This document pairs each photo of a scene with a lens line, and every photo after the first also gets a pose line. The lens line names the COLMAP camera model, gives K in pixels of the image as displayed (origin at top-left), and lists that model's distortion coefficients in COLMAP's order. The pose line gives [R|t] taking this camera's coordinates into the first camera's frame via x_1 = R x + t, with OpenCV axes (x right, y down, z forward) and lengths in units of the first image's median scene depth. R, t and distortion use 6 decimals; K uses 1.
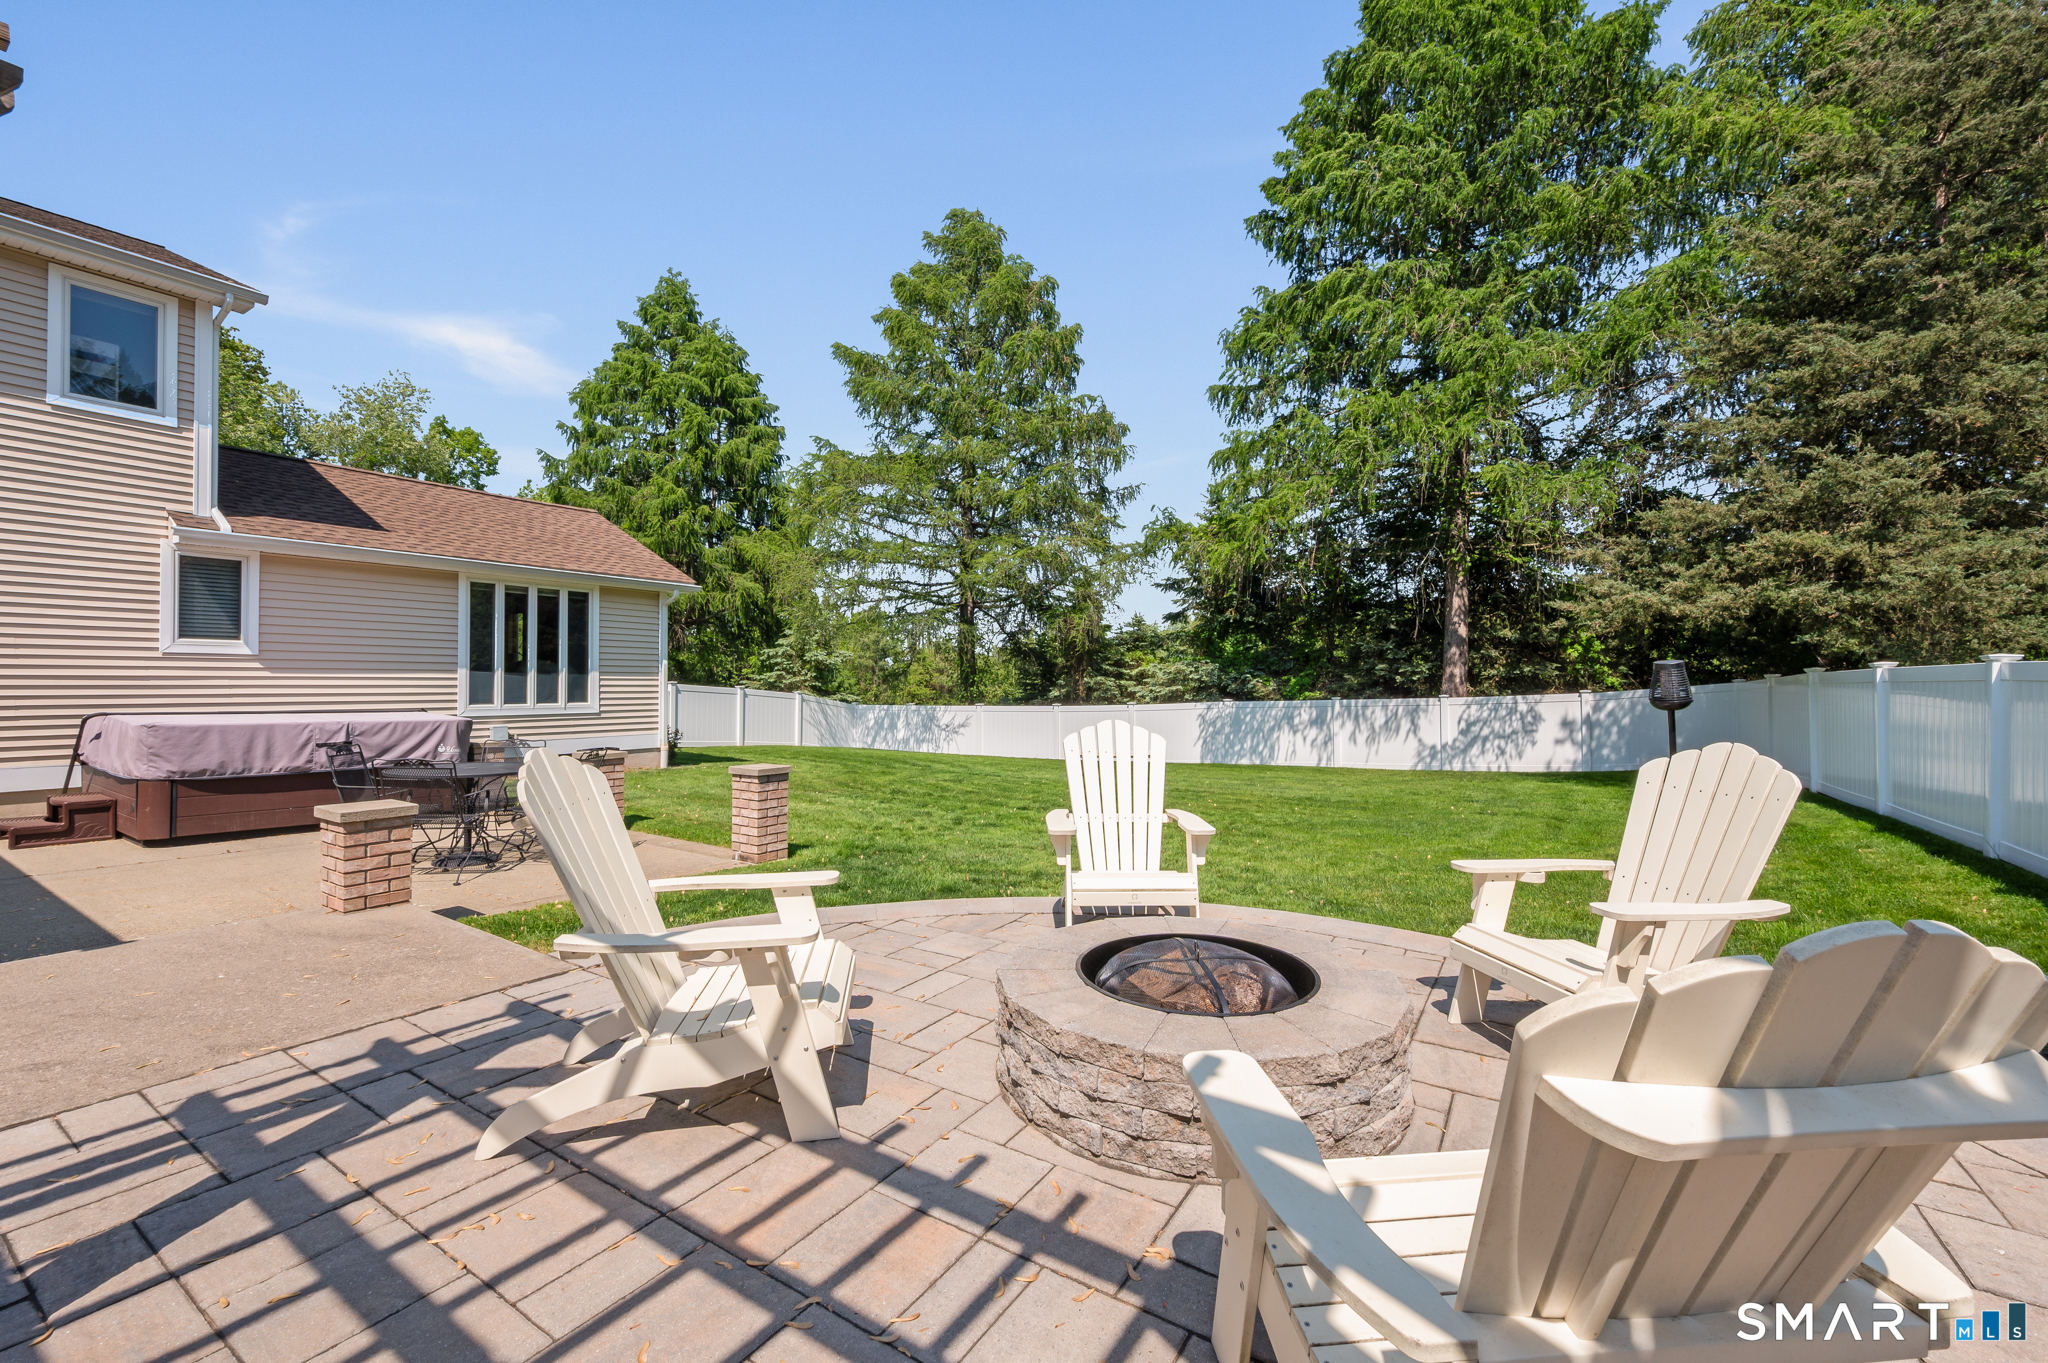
lens RADIAL K [[820.7, 0, 1039.6], [0, 820.7, 684.1], [0, 0, 1]] dist [-0.003860, 0.000129]
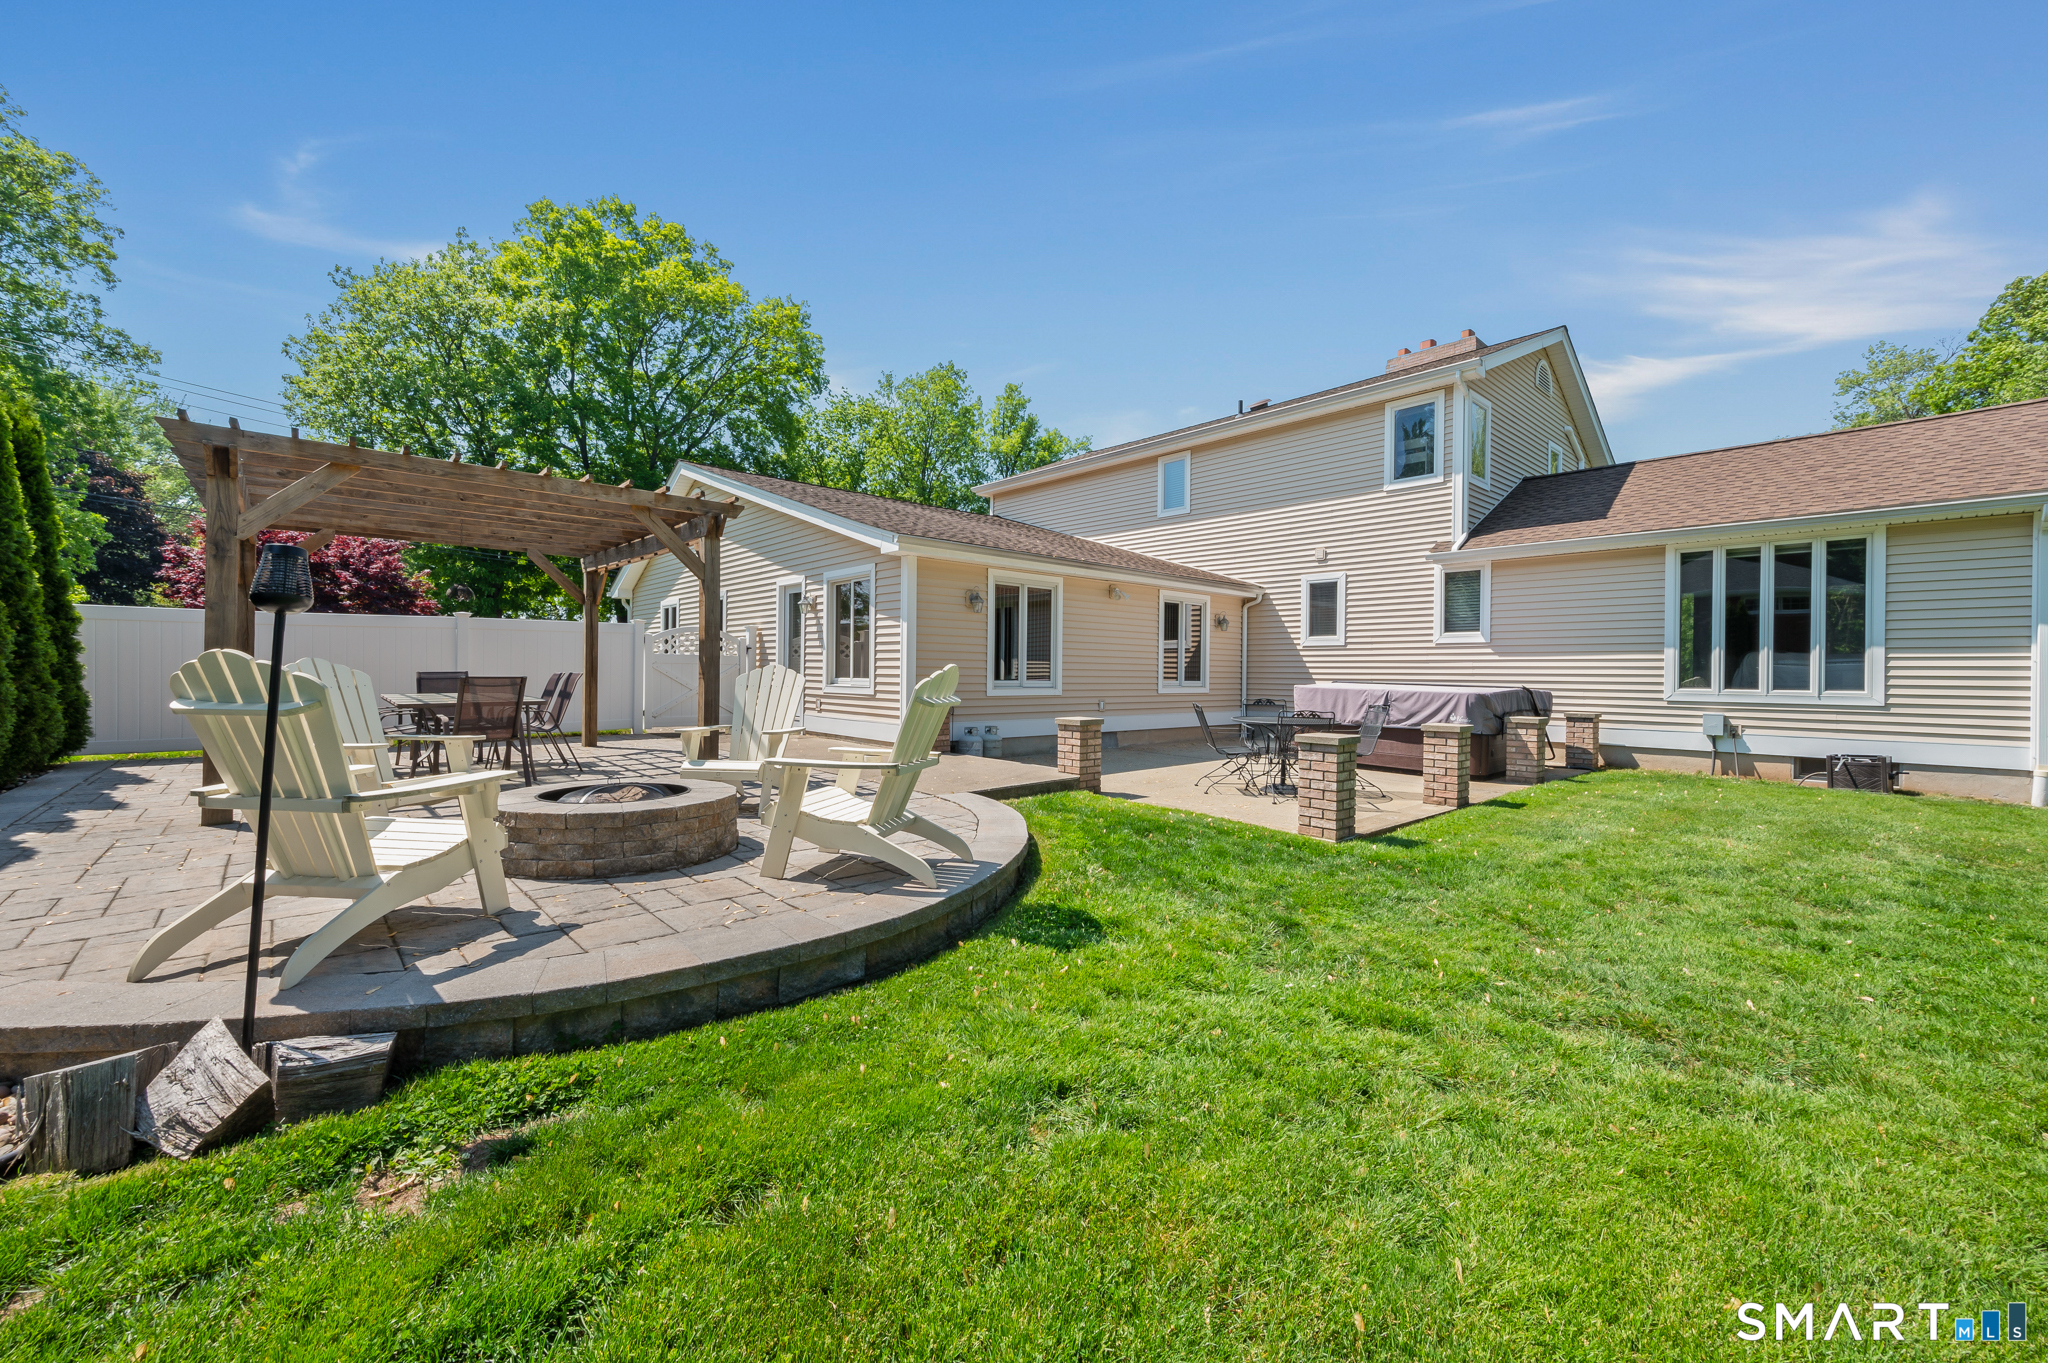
lens RADIAL K [[820.7, 0, 1031.9], [0, 820.7, 676.0], [0, 0, 1]] dist [-0.003860, 0.000129]
pose [[-0.265927, -0.005668, -0.963977, 0.375807], [-0.013408, 0.999908, -0.002180, 0.023411], [0.963900, 0.012346, -0.265978, 0.552404]]
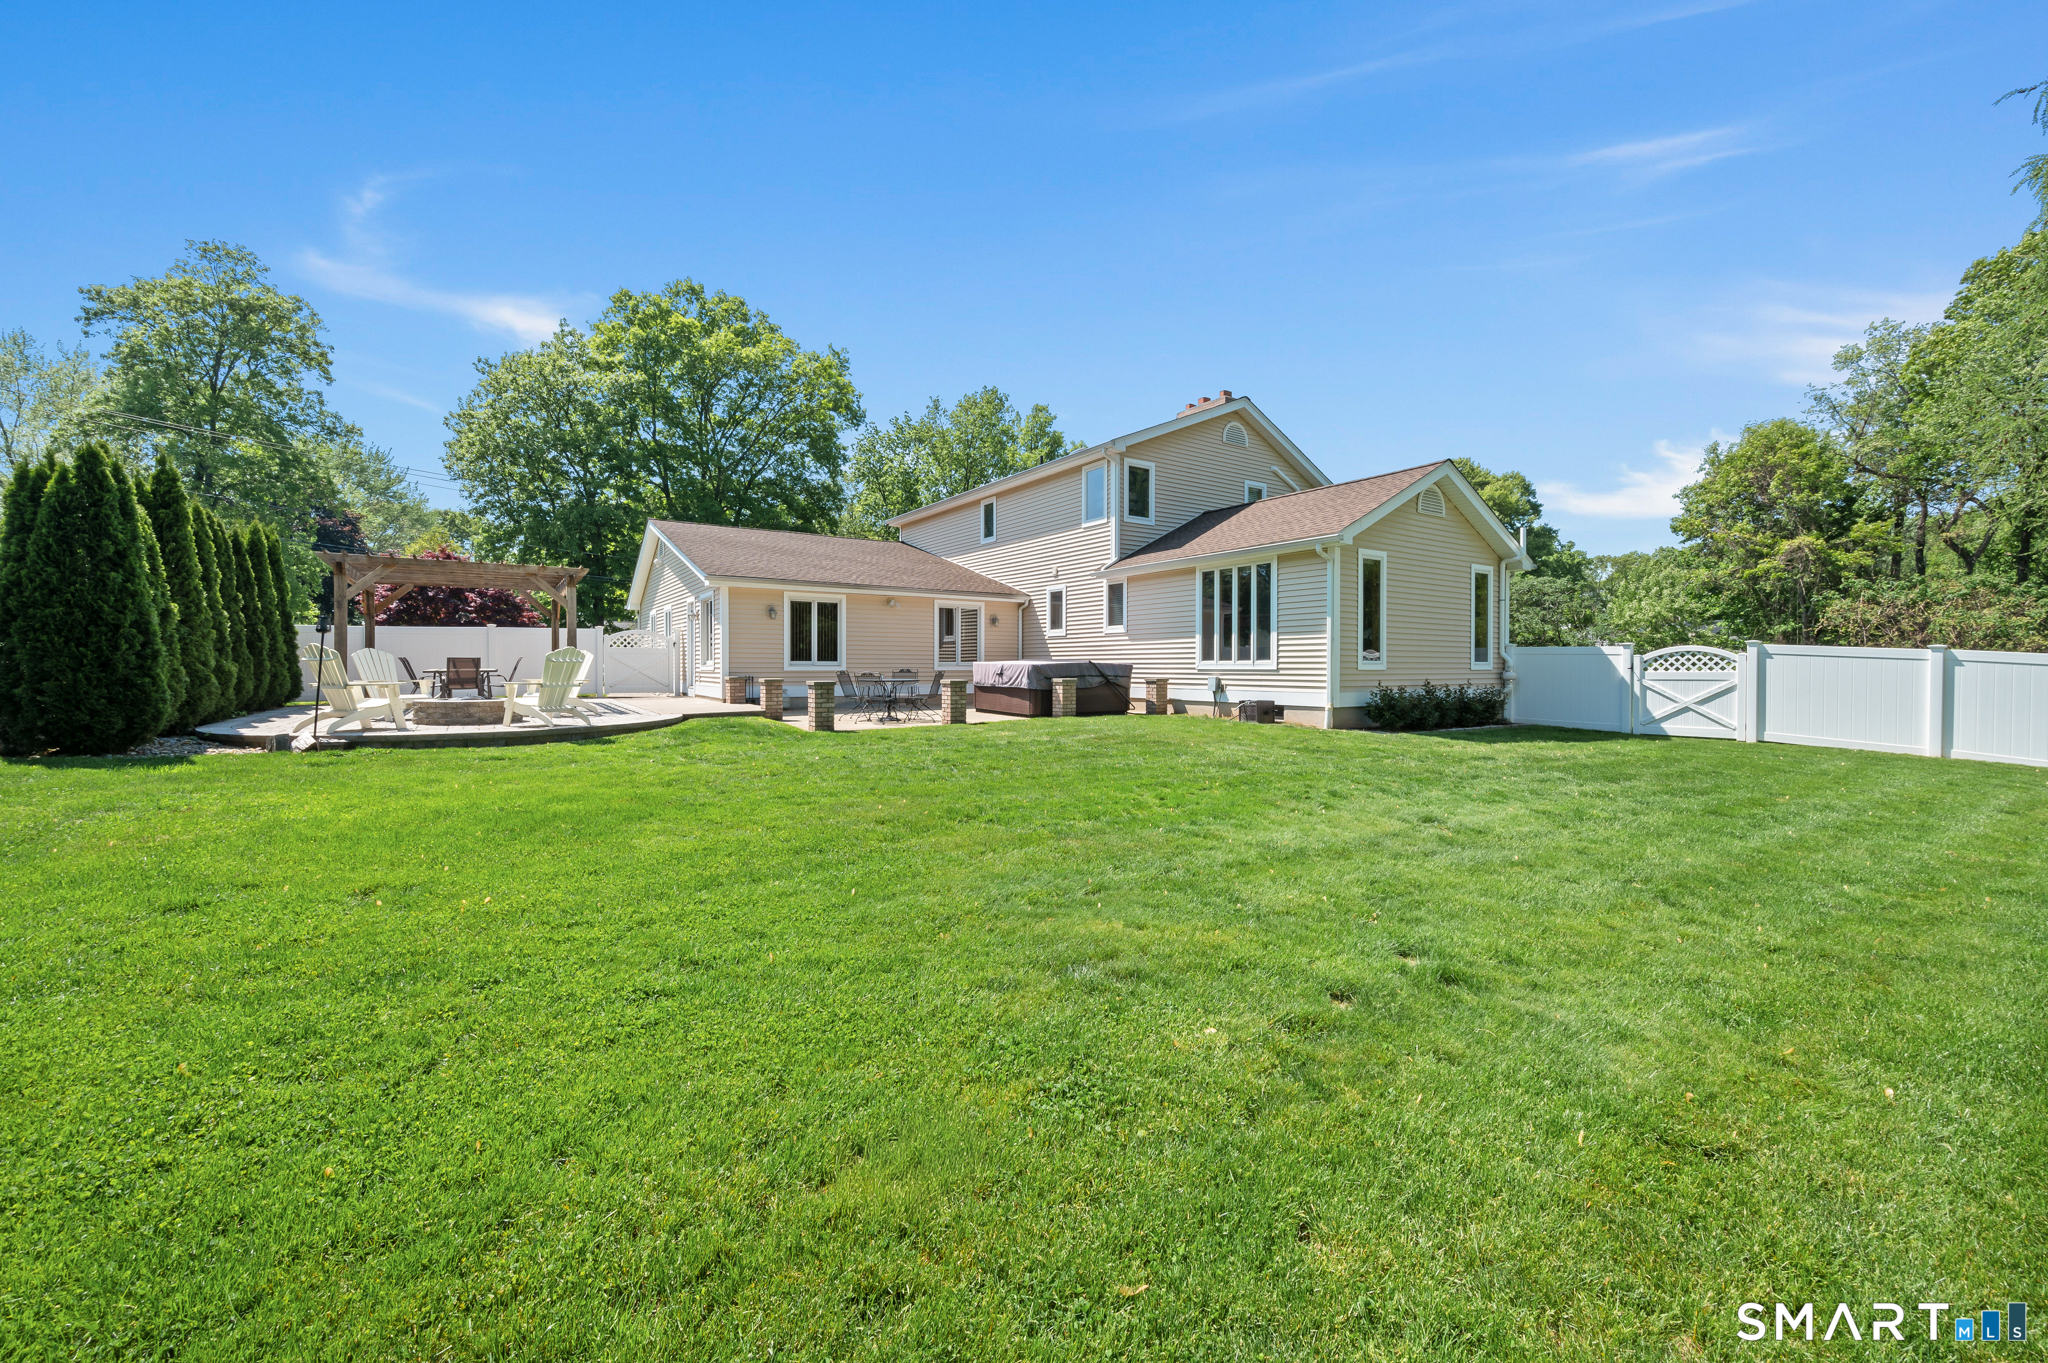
lens RADIAL K [[820.7, 0, 1042.0], [0, 820.7, 684.1], [0, 0, 1]] dist [-0.003860, 0.000129]
pose [[-0.400794, 0.013072, -0.916075, 0.696701], [-0.004778, 0.999855, 0.016358, 0.043560], [0.916156, 0.010933, -0.400673, 1.320777]]
